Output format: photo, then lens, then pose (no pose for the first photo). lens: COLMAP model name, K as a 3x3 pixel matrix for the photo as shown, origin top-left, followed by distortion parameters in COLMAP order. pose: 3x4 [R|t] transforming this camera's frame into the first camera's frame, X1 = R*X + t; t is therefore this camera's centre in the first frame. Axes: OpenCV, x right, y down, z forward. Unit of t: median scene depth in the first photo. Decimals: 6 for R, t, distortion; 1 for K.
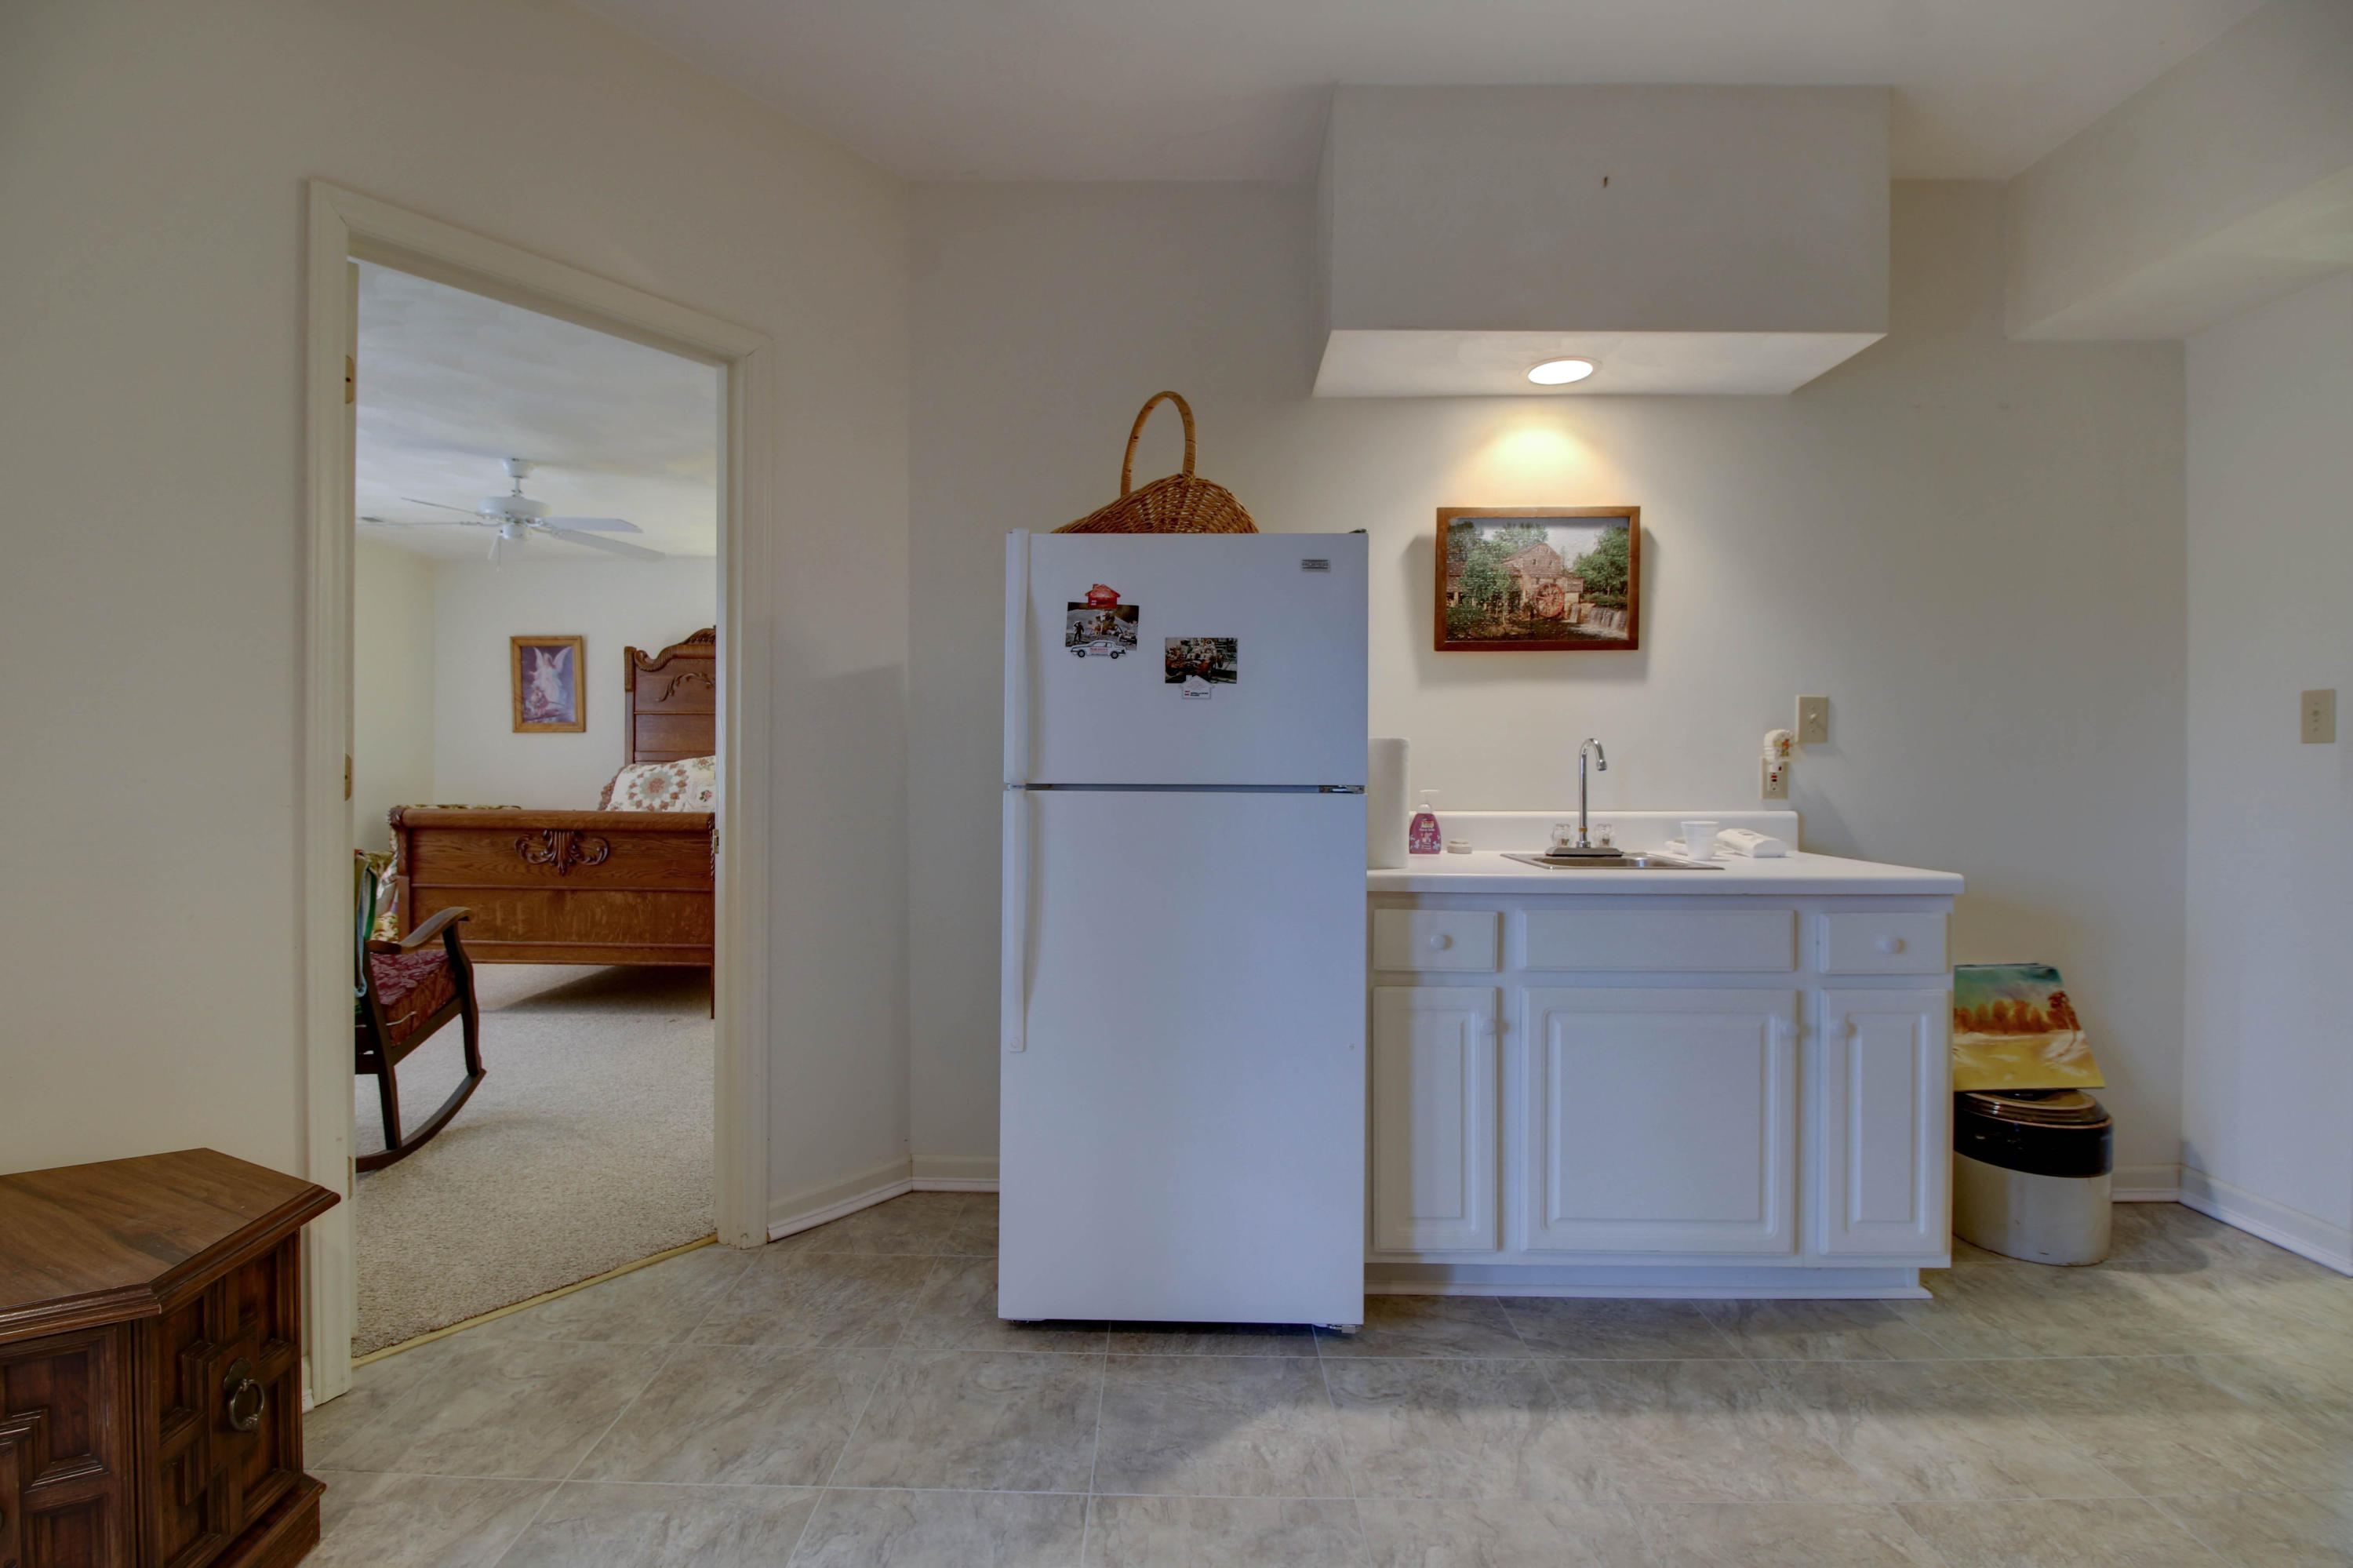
lens RADIAL K [[1075.1, 0, 1156.0], [0, 1075.1, 767.4], [0, 0, 1]] dist [-0.000877, -0.000420]
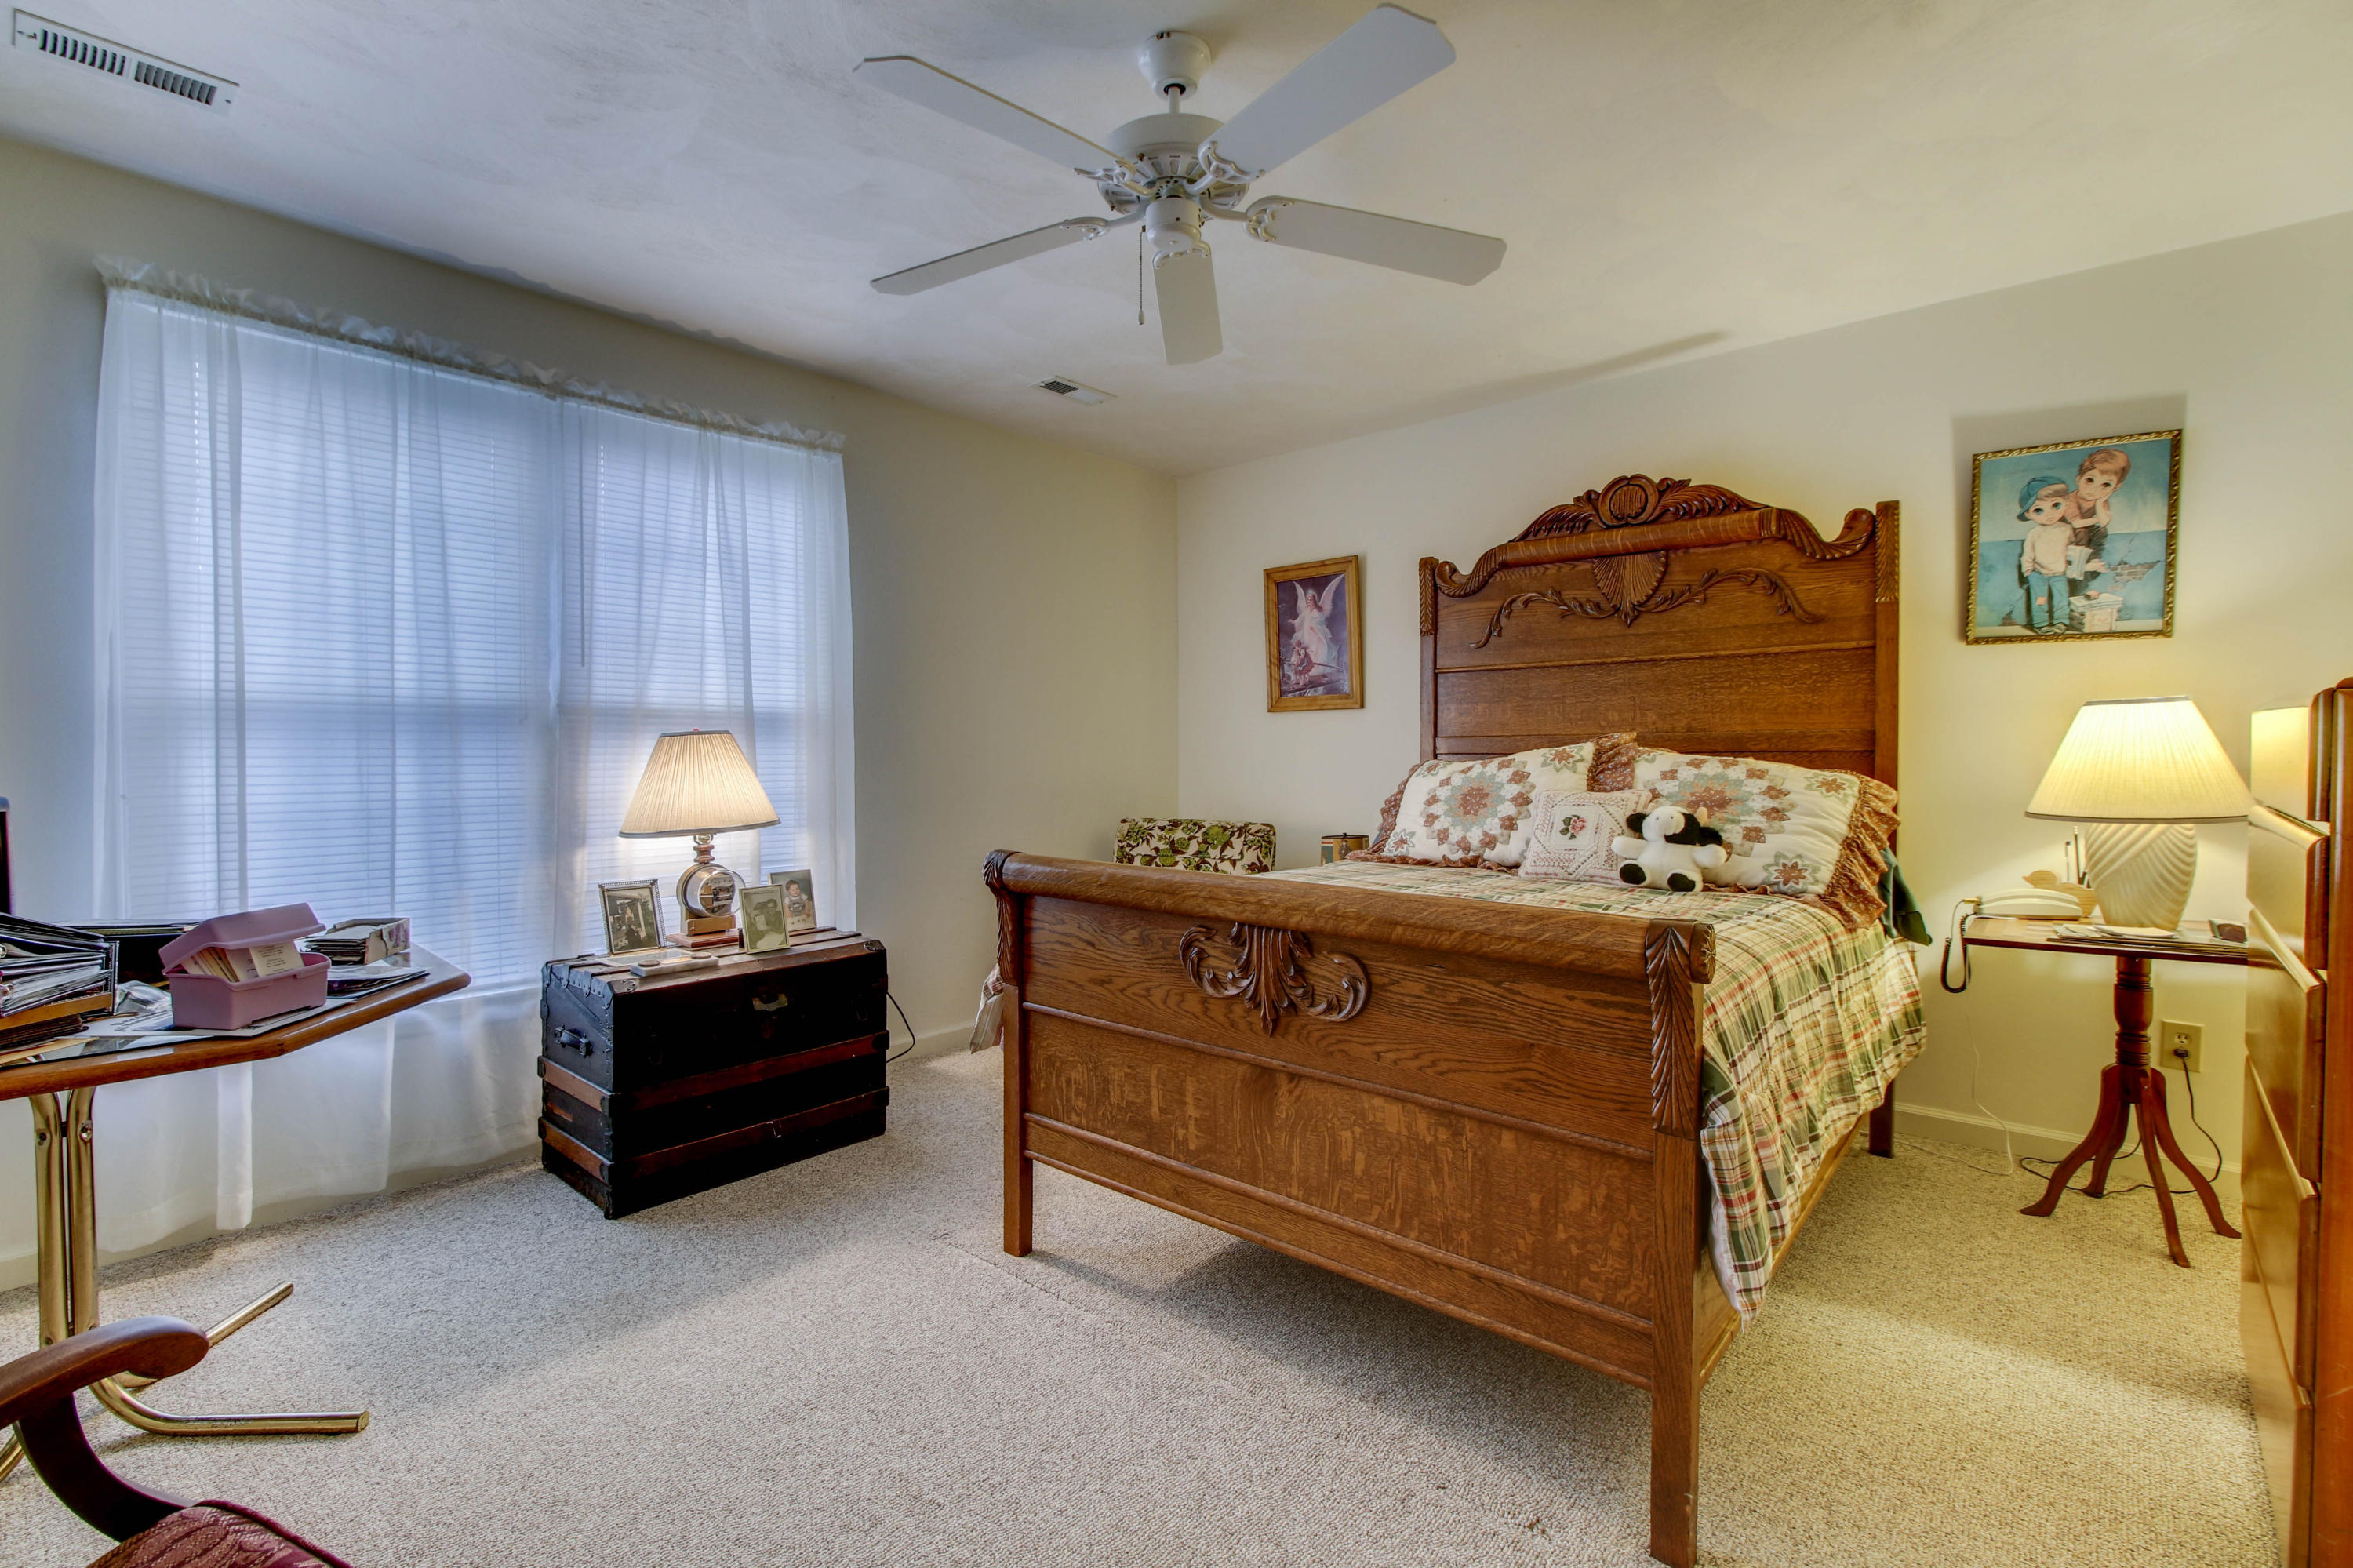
lens RADIAL K [[1075.1, 0, 1156.0], [0, 1075.1, 767.4], [0, 0, 1]] dist [-0.000877, -0.000420]
pose [[0.758304, 0.002989, -0.651894, -0.239093], [0.003770, 0.999953, 0.008970, -0.004823], [0.651890, -0.009260, 0.758257, 0.498064]]
